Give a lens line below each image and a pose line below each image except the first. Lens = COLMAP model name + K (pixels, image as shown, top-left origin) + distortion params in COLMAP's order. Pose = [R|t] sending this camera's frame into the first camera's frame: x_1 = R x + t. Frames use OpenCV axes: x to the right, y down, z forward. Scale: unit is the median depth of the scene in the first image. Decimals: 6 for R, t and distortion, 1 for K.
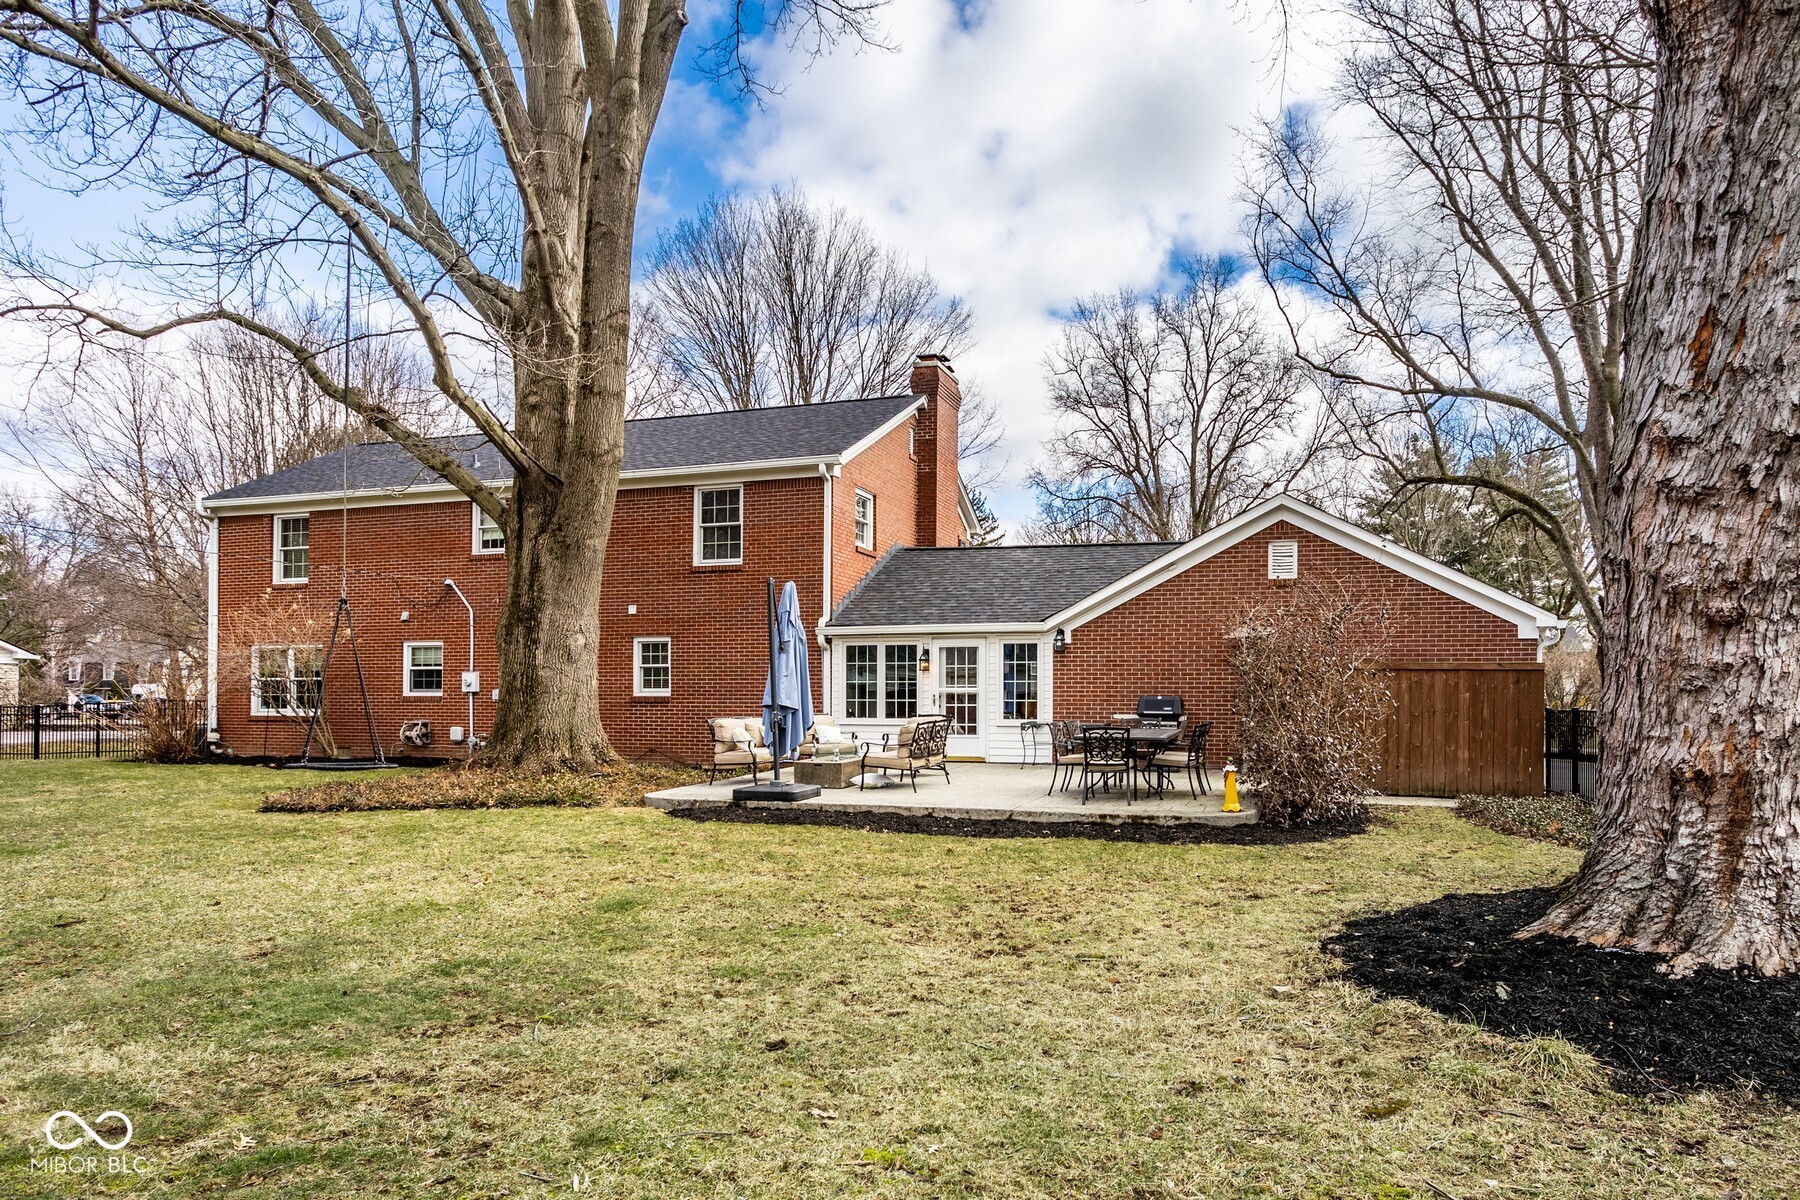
lens RADIAL K [[1132.7, 0, 911.3], [0, 1132.7, 677.7], [0, 0, 1]] dist [-0.054116, -0.000484]
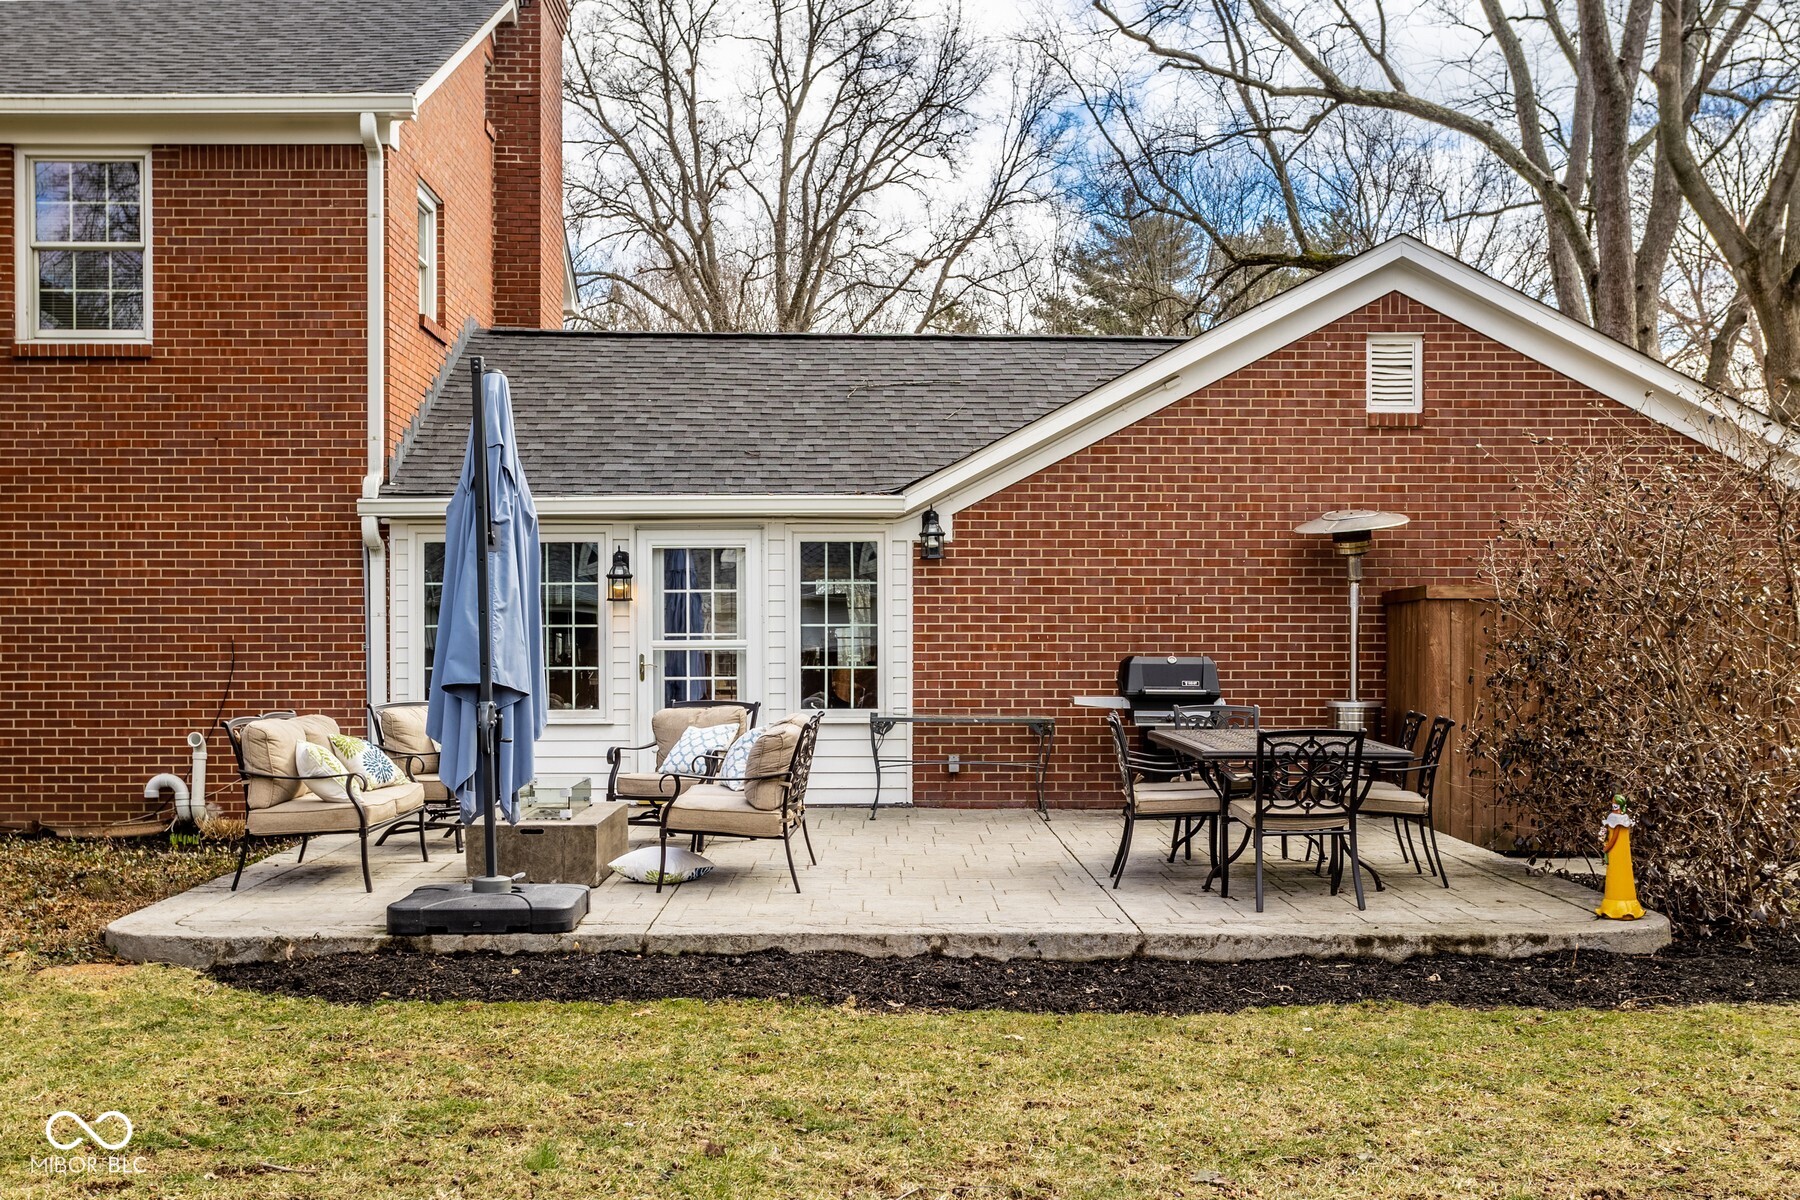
lens RADIAL K [[2153.8, 0, 897.4], [0, 2153.8, 617.5], [0, 0, 1]] dist [0.020348, 0.000000]
pose [[0.948766, 0.001876, 0.315974, -0.150261], [-0.001237, 0.999997, -0.002224, 0.001943], [-0.315977, 0.001719, 0.948765, 0.171274]]
